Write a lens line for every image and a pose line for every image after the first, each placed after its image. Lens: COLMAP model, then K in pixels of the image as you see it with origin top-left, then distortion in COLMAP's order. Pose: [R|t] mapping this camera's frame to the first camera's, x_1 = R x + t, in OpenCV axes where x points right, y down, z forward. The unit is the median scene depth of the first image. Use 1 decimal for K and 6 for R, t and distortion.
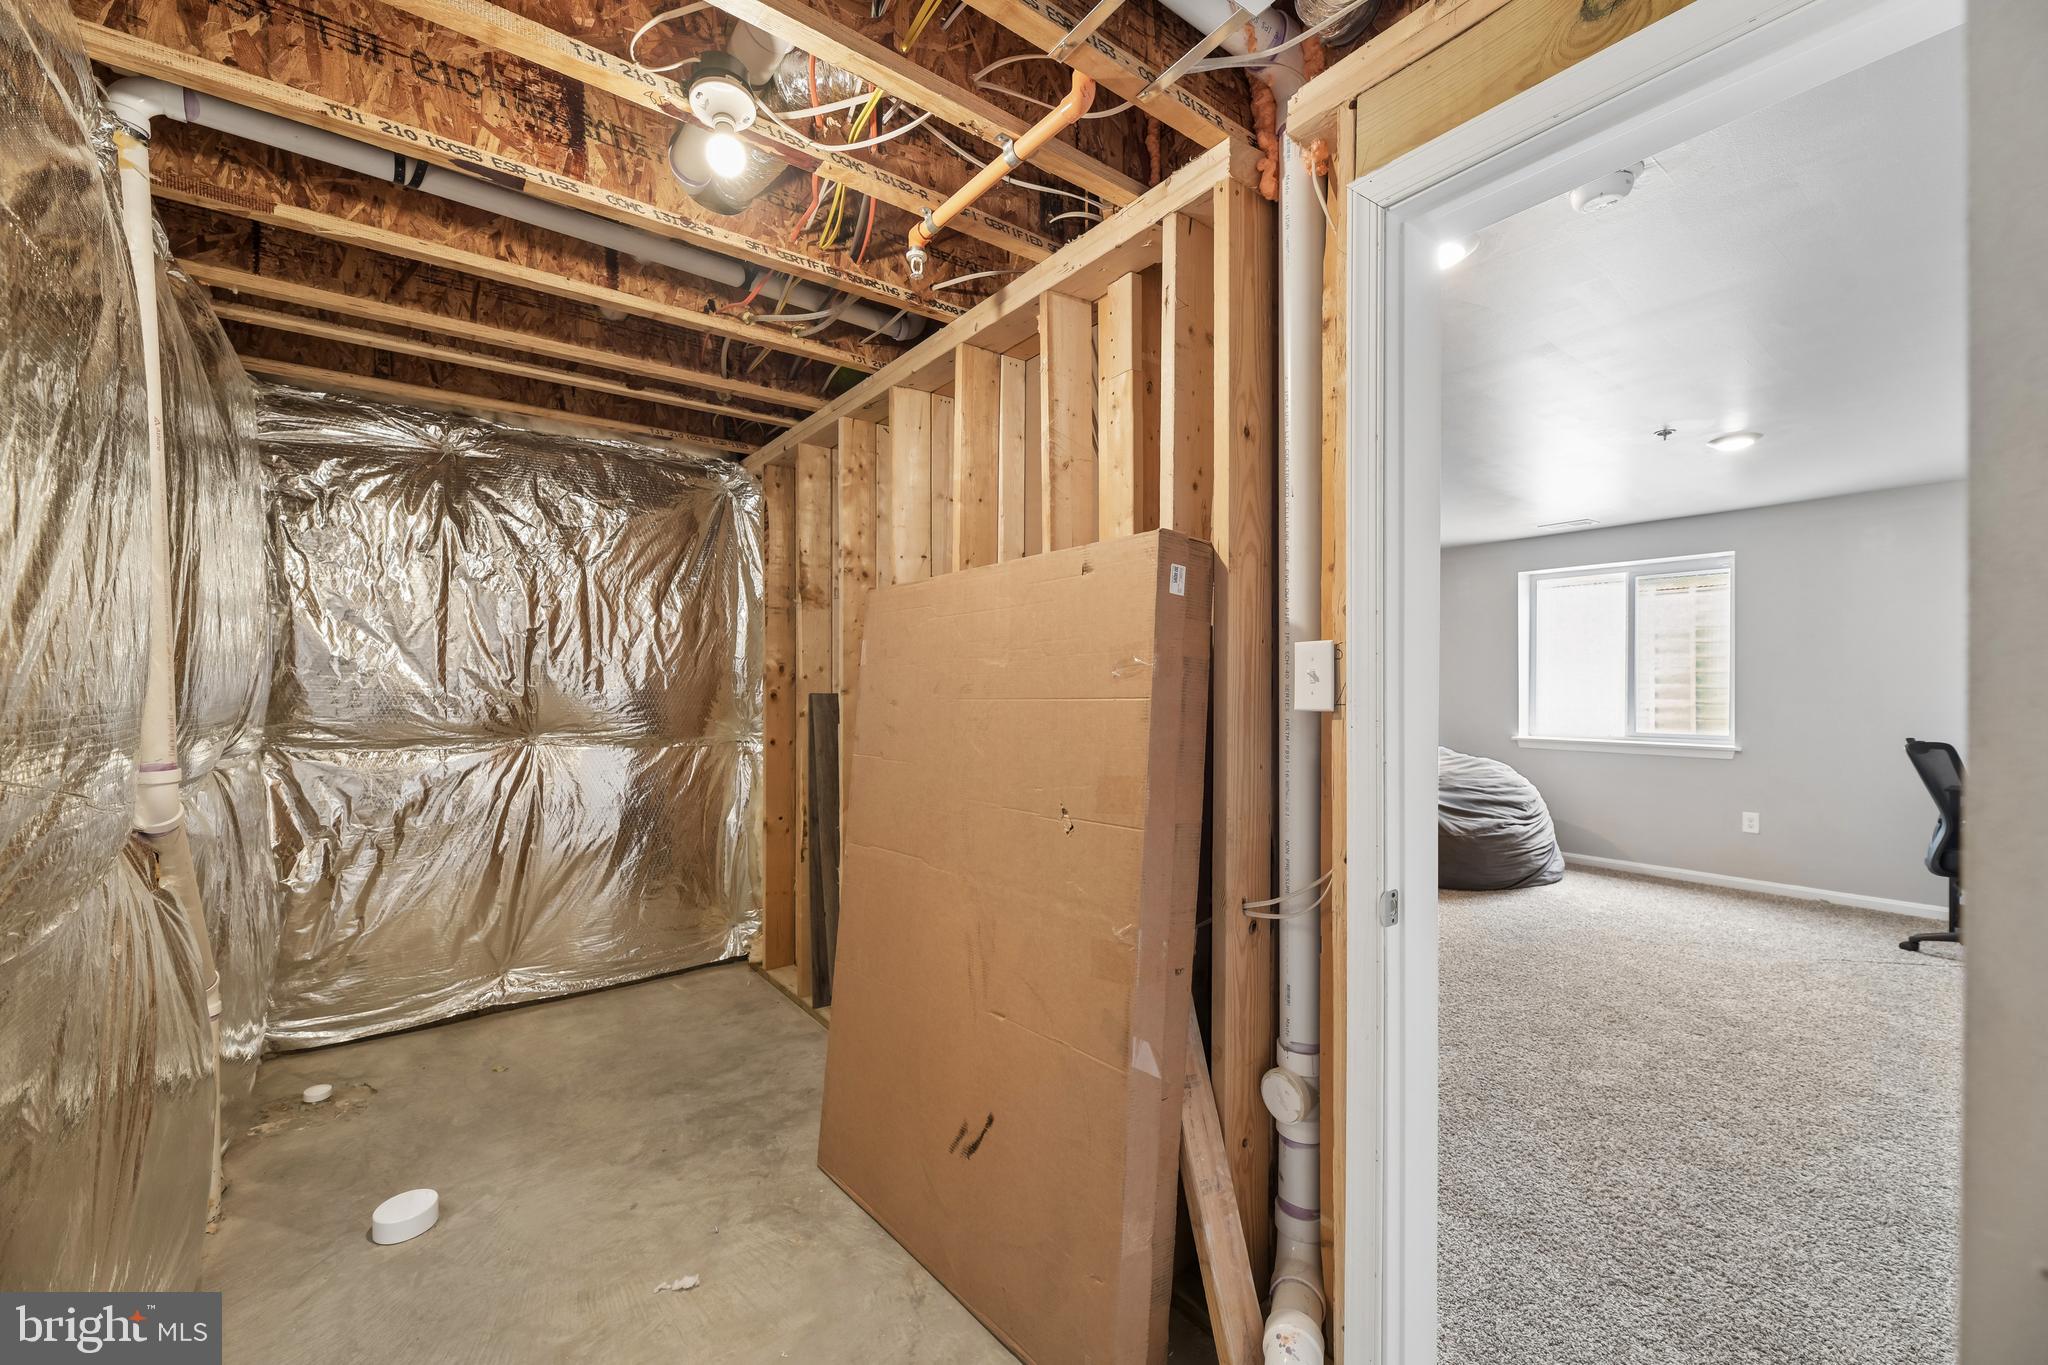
lens RADIAL K [[826.7, 0, 1024.0], [0, 826.7, 682.5], [0, 0, 1]] dist [0.002163, 0.000273]
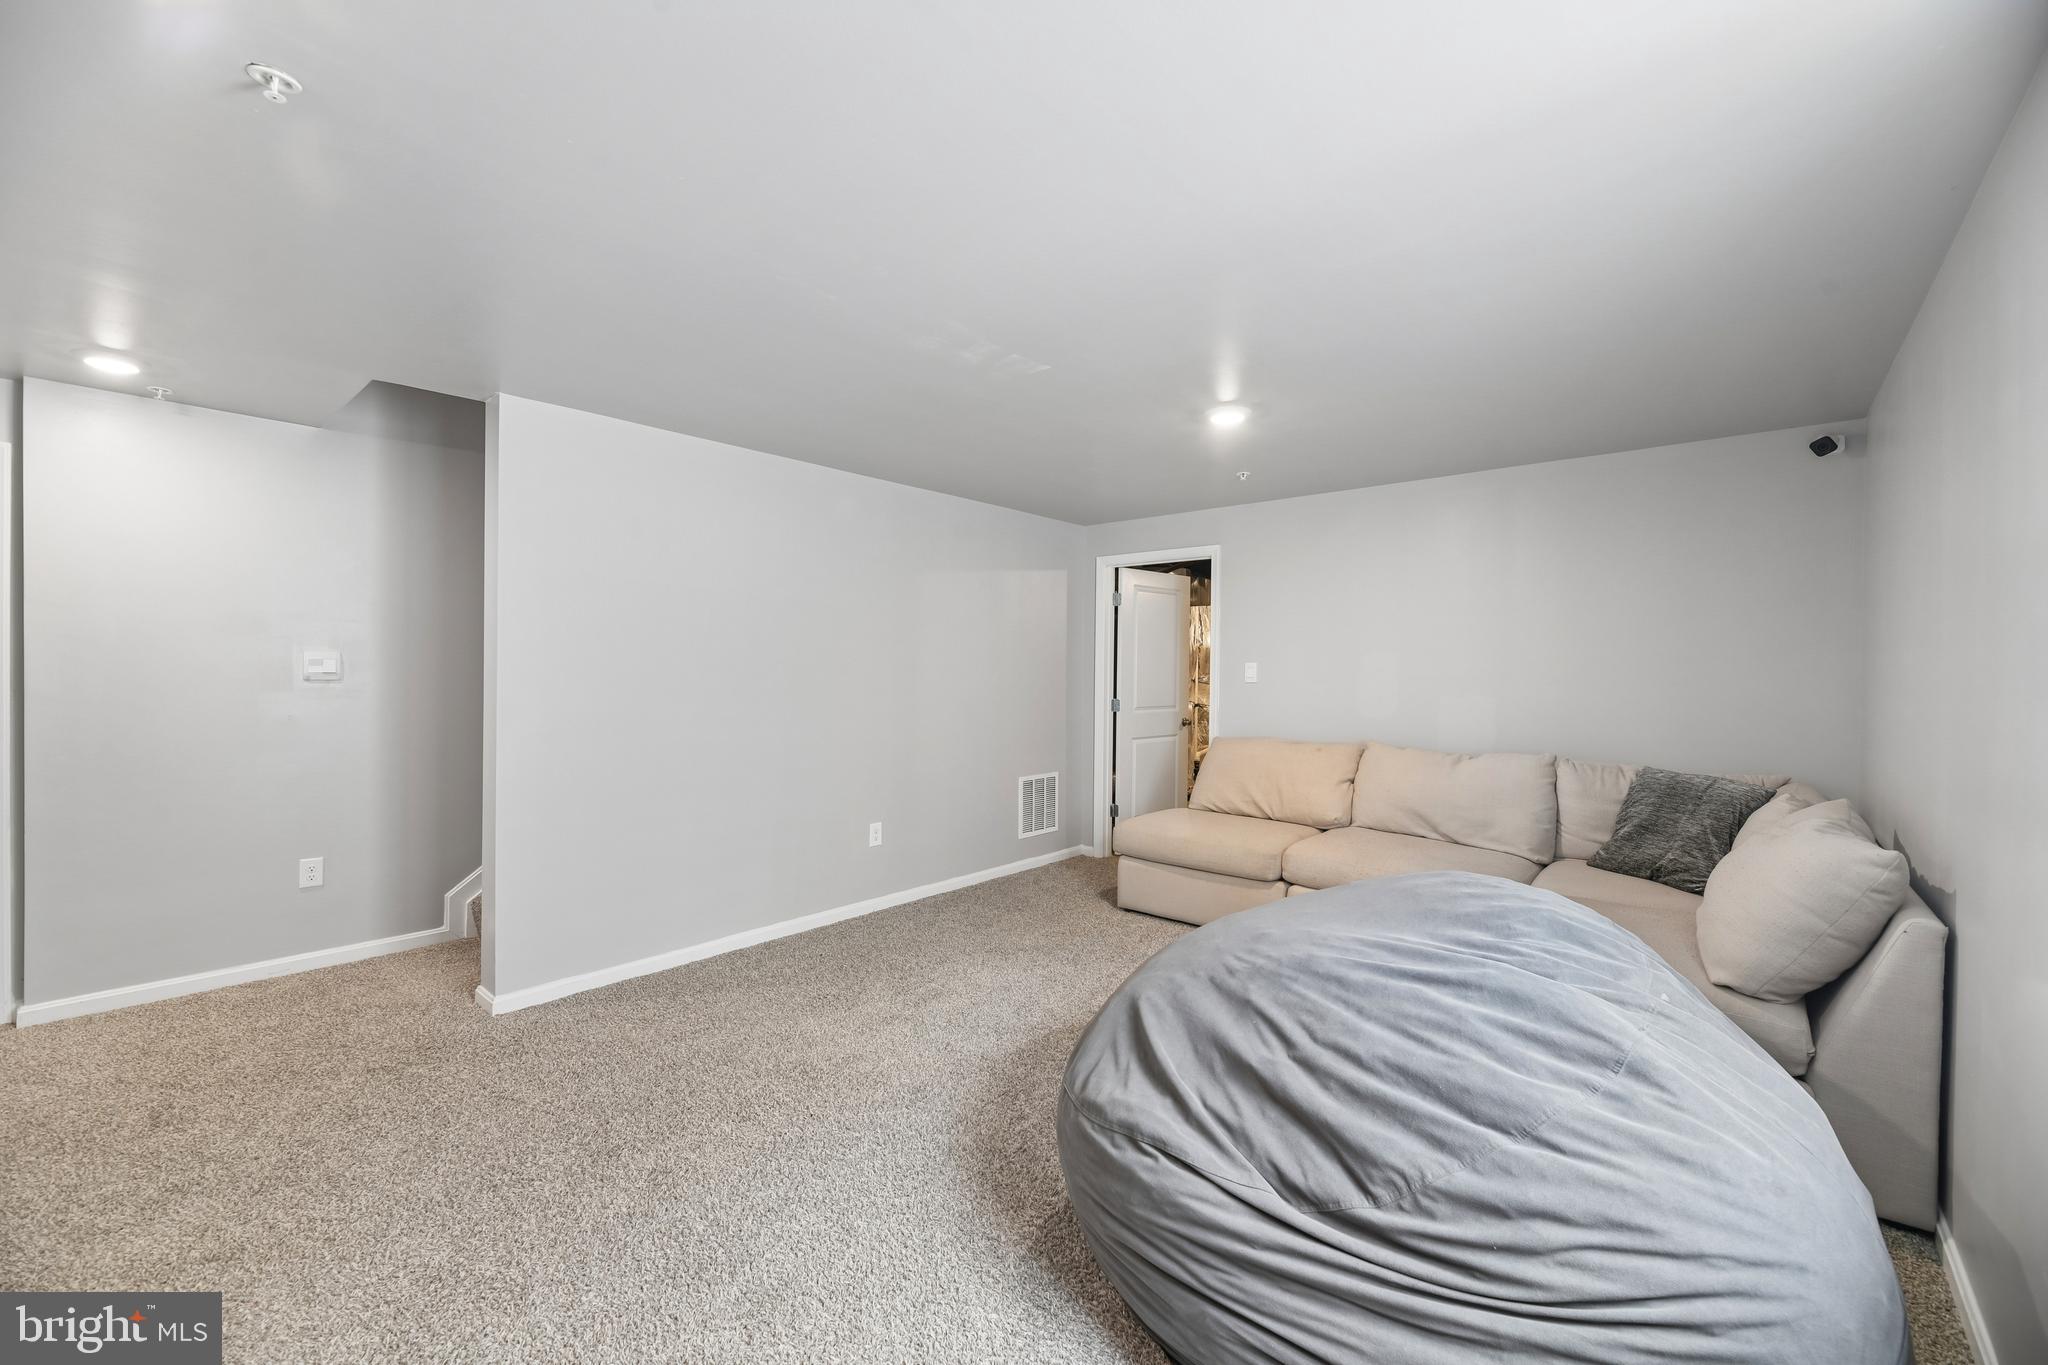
lens RADIAL K [[823.7, 0, 1021.3], [0, 823.7, 671.5], [0, 0, 1]] dist [-0.002416, -0.000330]
pose [[0.214490, 0.007360, -0.976699, 0.876529], [-0.004634, 0.999968, 0.006518, -0.007633], [0.976715, 0.003128, 0.214517, 0.890755]]
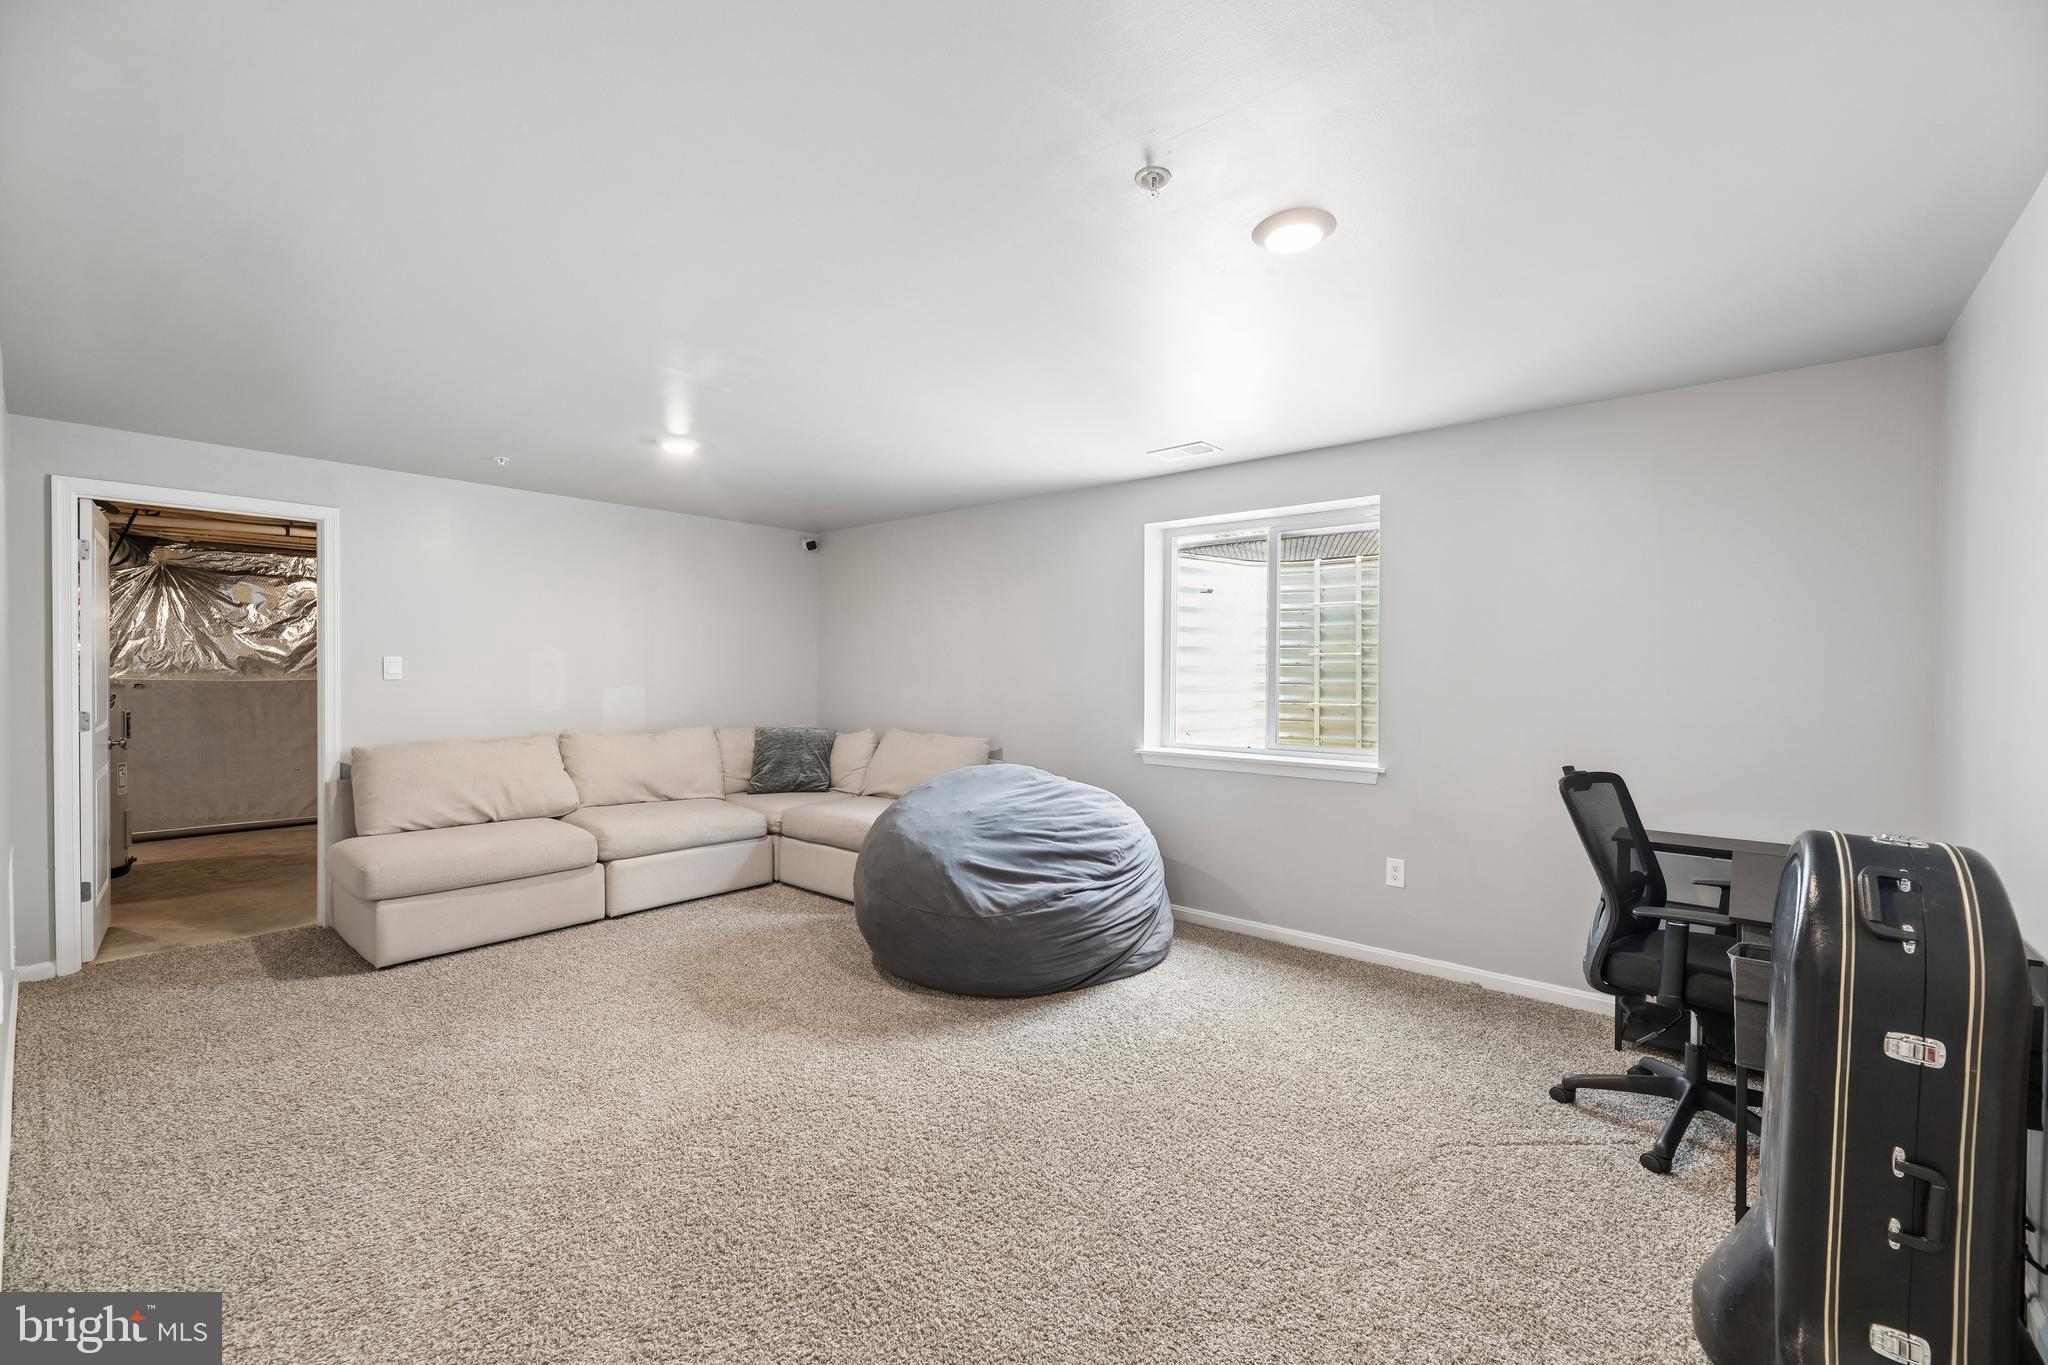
lens RADIAL K [[844.6, 0, 1035.4], [0, 844.6, 673.8], [0, 0, 1]] dist [0.006752, -0.003916]
pose [[0.974005, 0.006599, 0.226430, 0.407894], [-0.007667, 0.999963, 0.003837, -0.003959], [-0.226396, -0.005473, 0.974020, 0.358073]]
